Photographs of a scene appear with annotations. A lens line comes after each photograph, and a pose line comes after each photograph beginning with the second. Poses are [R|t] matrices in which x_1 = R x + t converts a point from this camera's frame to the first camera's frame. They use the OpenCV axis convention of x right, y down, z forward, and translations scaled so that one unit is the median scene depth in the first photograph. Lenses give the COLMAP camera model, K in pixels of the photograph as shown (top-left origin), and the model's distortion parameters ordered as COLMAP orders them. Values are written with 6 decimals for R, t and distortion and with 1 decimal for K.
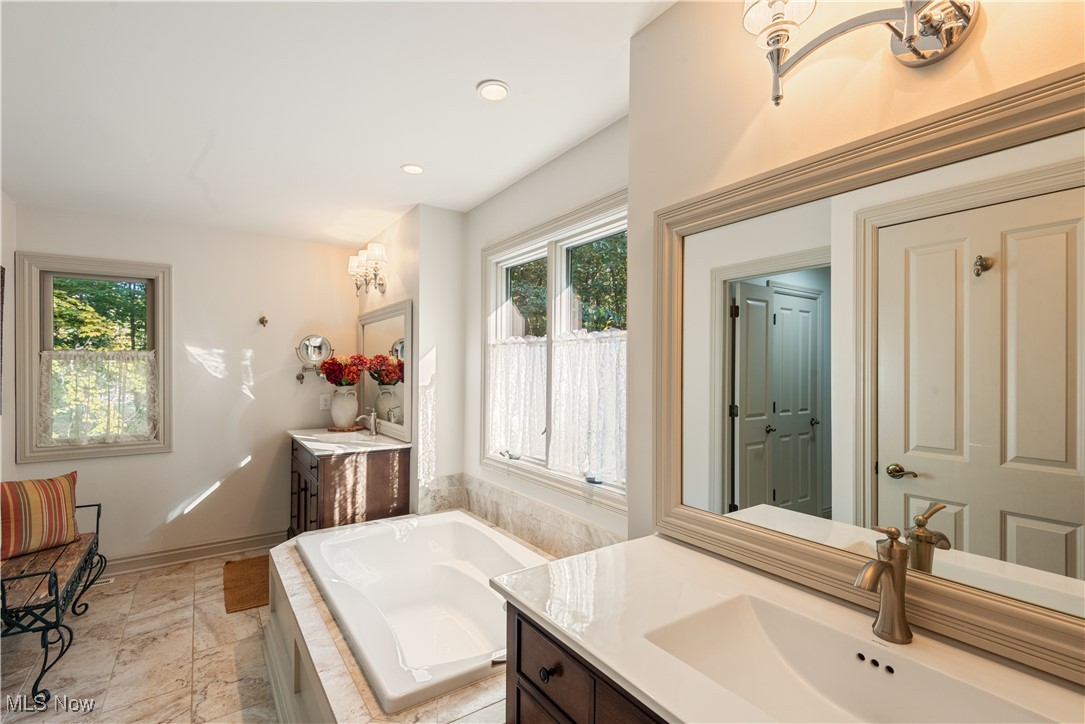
lens RADIAL K [[495.8, 0, 541.5], [0, 495.8, 369.3], [0, 0, 1]] dist [-0.001414, -0.000077]
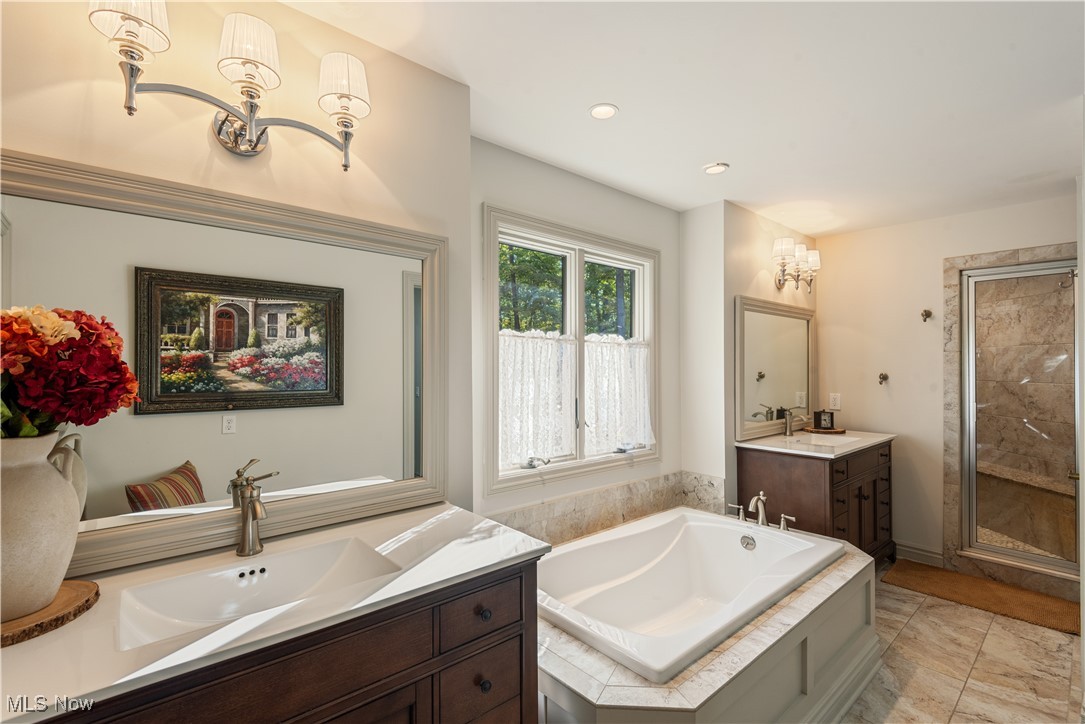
lens RADIAL K [[495.8, 0, 541.4], [0, 495.8, 358.5], [0, 0, 1]] dist [-0.001414, -0.000077]
pose [[-0.113654, 0.012440, 0.993442, -1.062063], [0.005982, 0.999912, -0.011837, -0.004743], [-0.993502, 0.004597, -0.113719, 1.223666]]
